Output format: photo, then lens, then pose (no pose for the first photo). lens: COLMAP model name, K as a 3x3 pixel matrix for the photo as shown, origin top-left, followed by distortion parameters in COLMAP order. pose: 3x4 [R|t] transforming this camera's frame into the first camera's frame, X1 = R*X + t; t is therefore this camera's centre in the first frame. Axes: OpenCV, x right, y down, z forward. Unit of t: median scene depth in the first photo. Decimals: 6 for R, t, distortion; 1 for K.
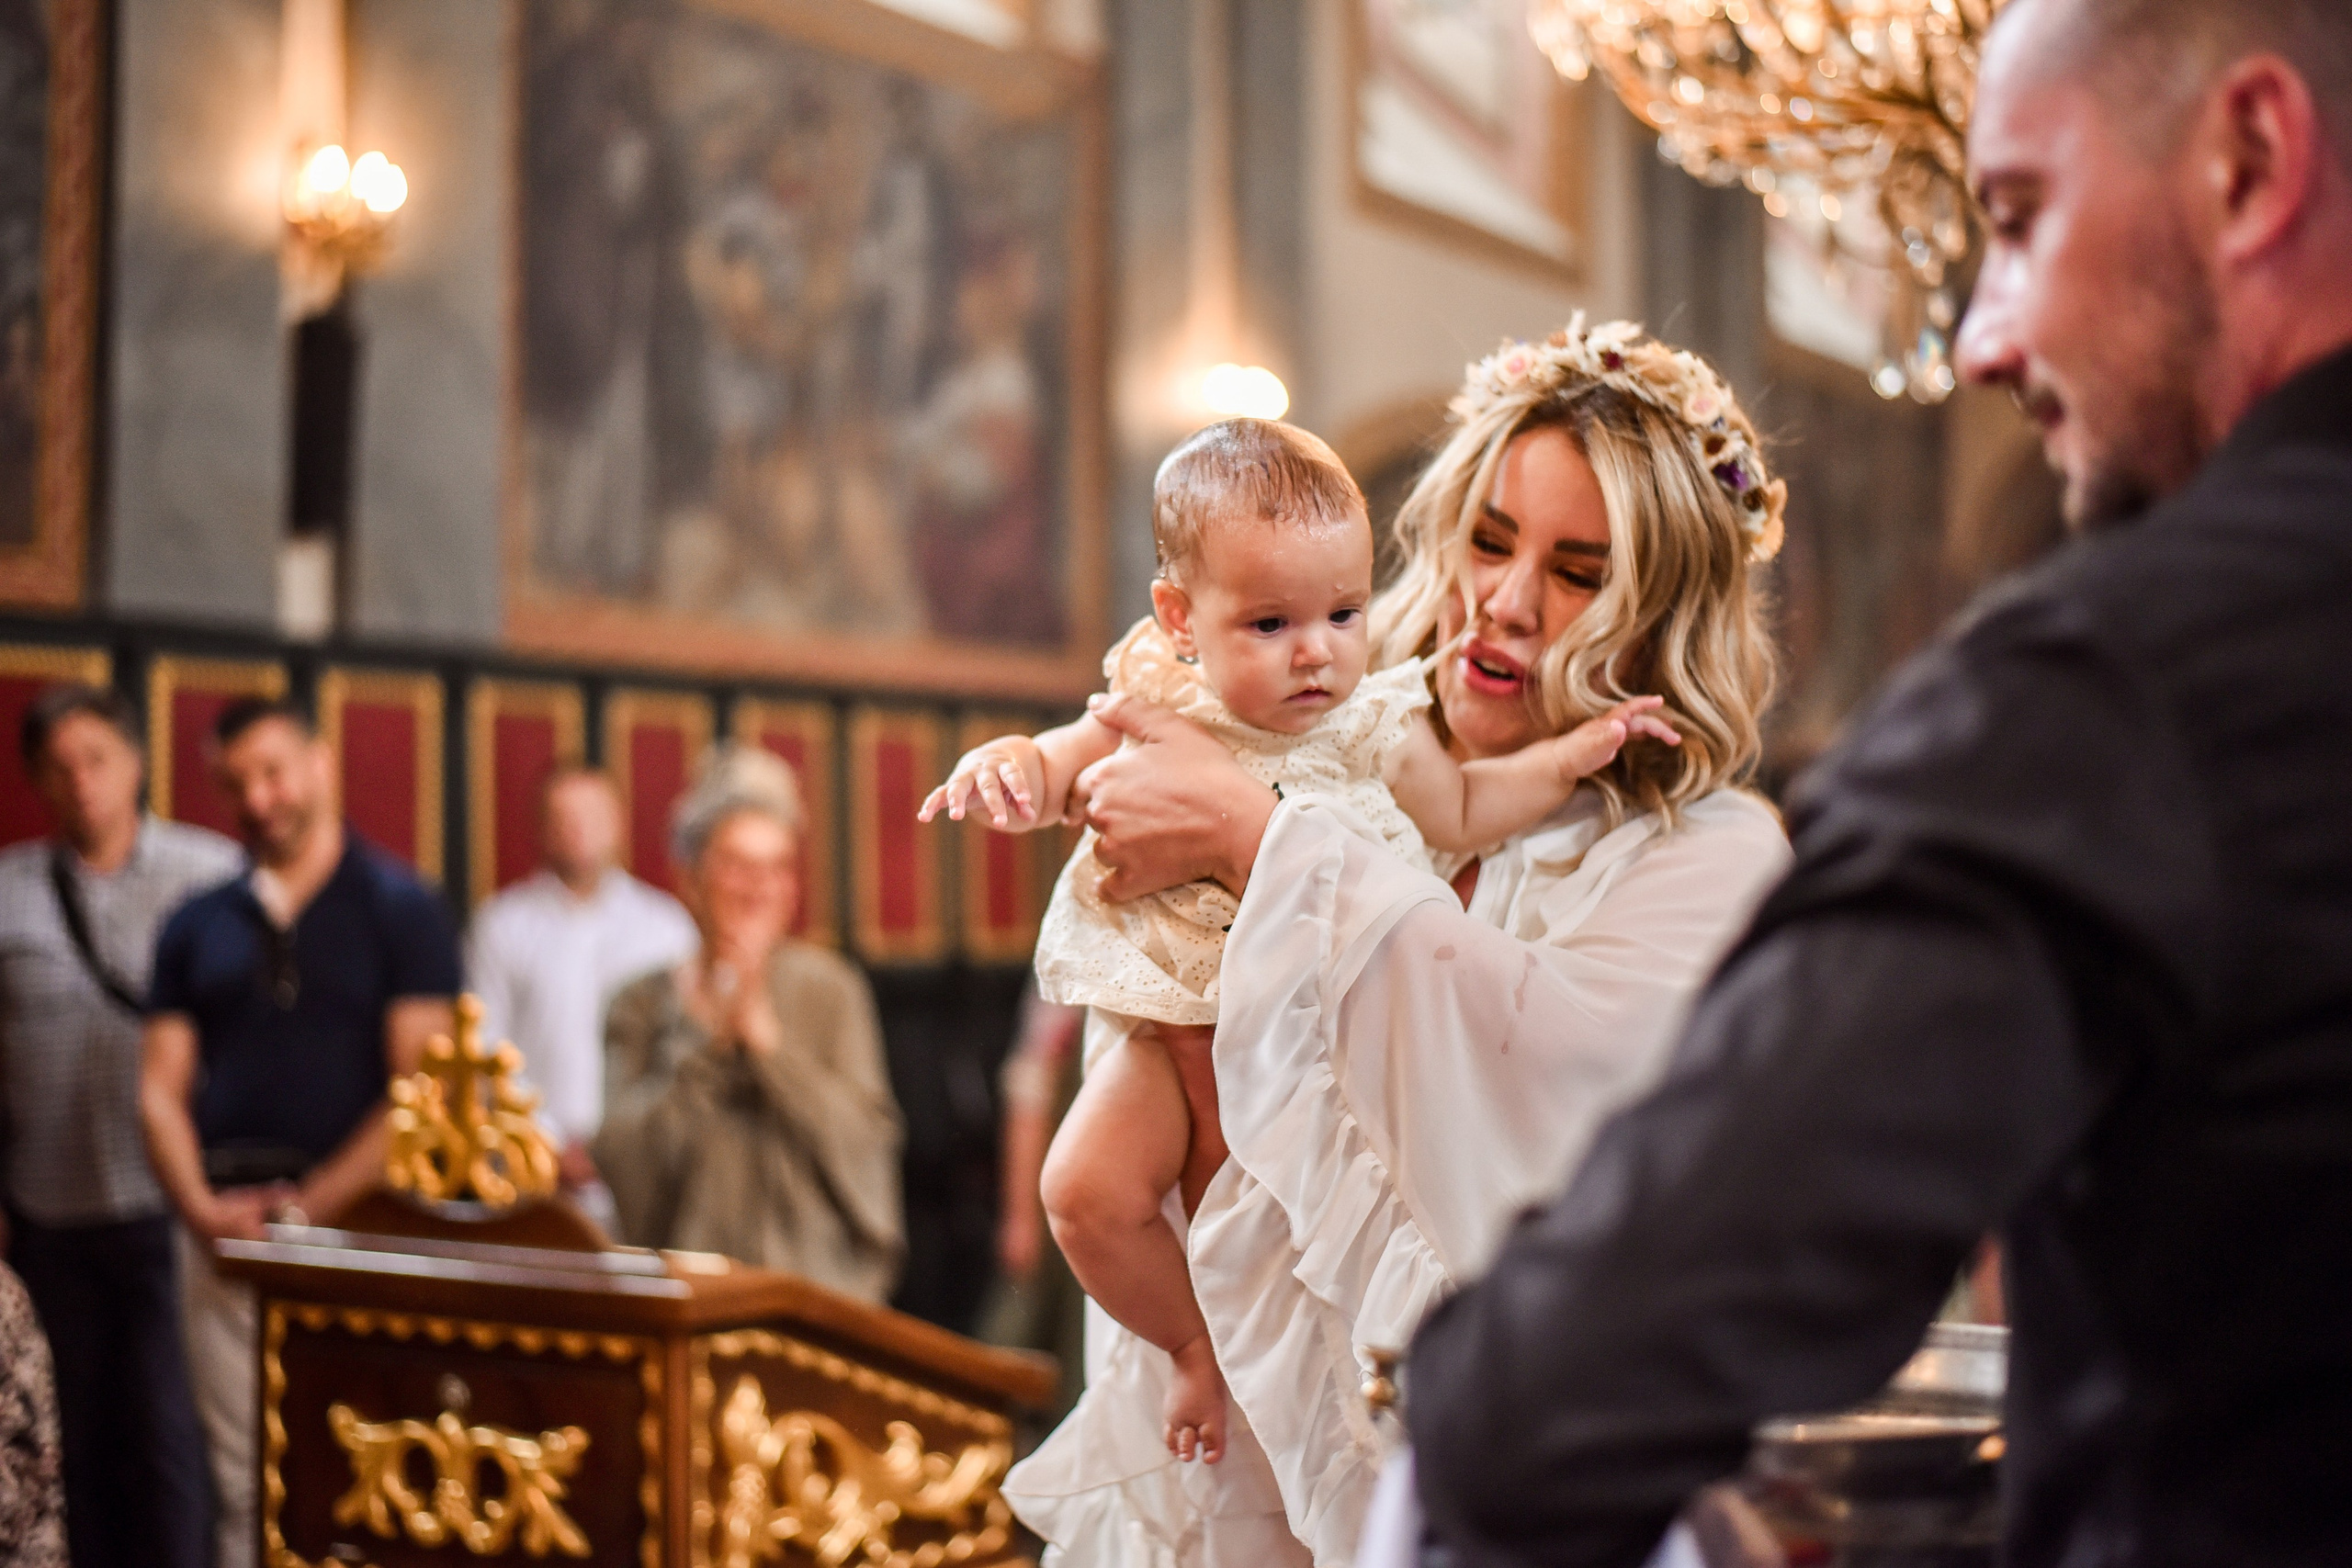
lens RADIAL K [[3399.2, 0, 1176.0], [0, 3399.2, 784.0], [0, 0, 1]] dist [-0.154275, 0.047494]
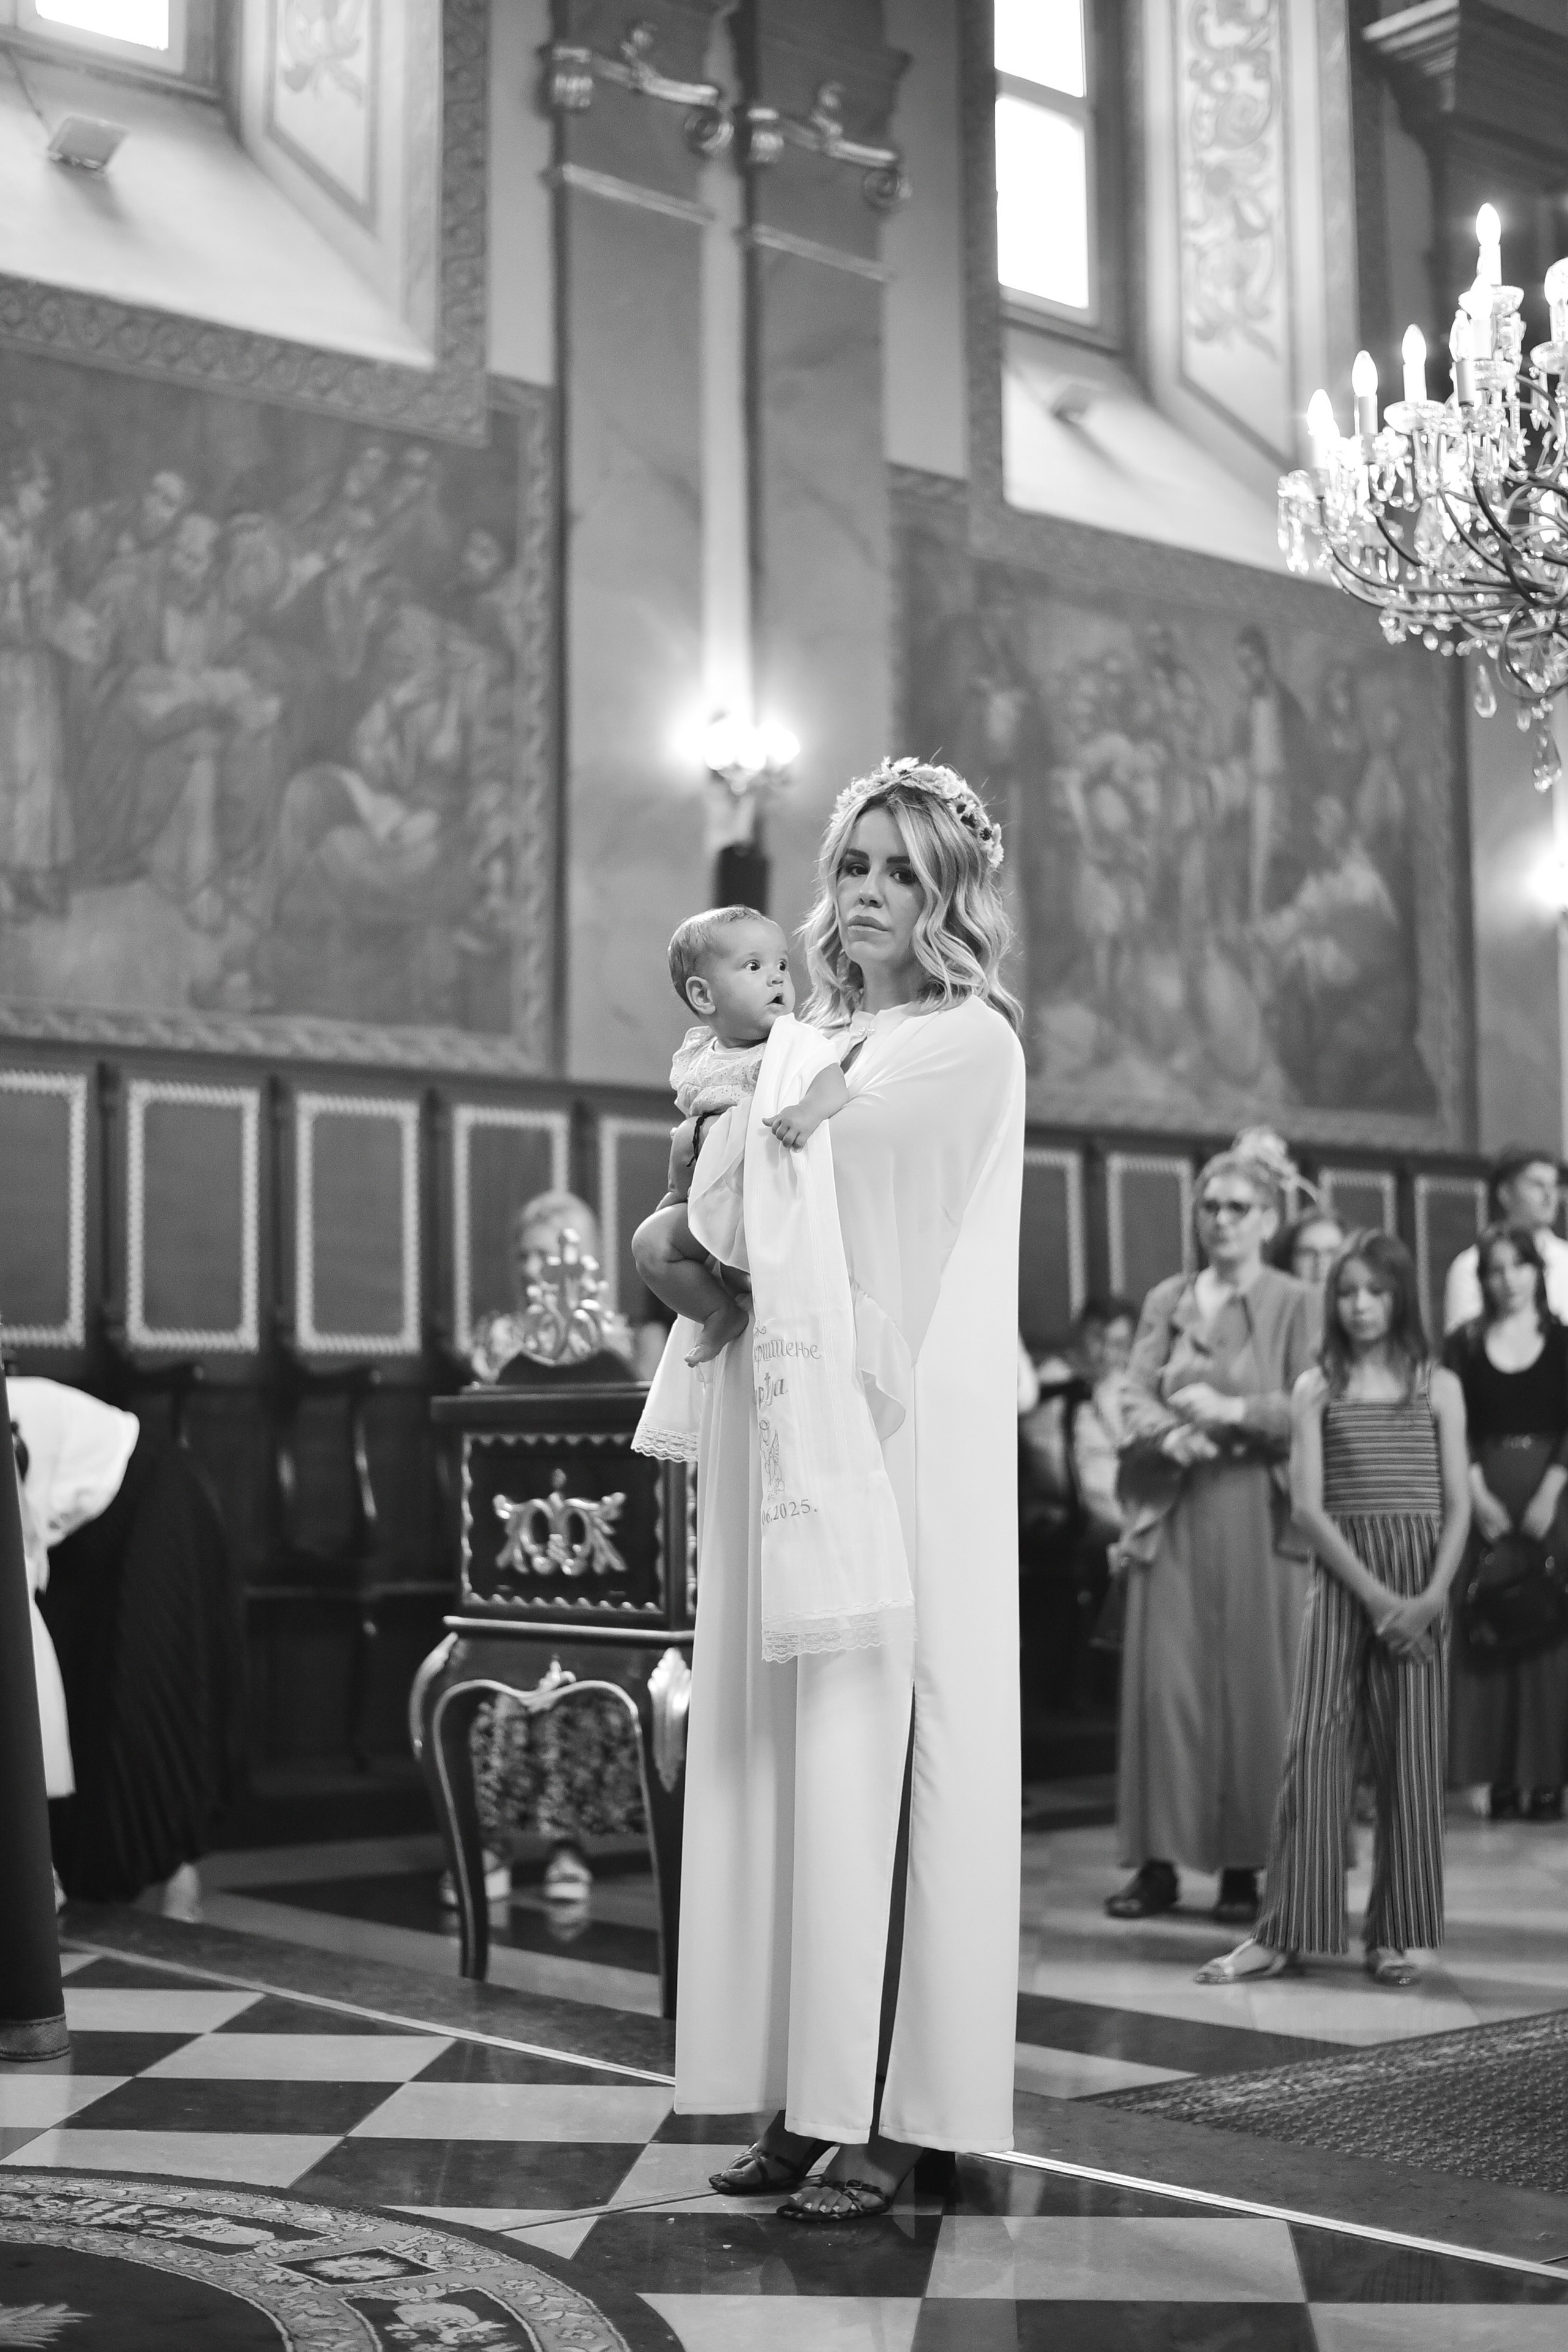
lens RADIAL K [[3399.5, 0, 785.8], [0, 3399.5, 1103.3], [0, 0, 1]] dist [-0.154275, 0.047494]
pose [[0.948348, -0.036746, -0.315096, 0.385806], [0.014607, 0.997273, -0.072336, 0.117707], [0.316895, 0.063997, 0.946299, -0.479816]]
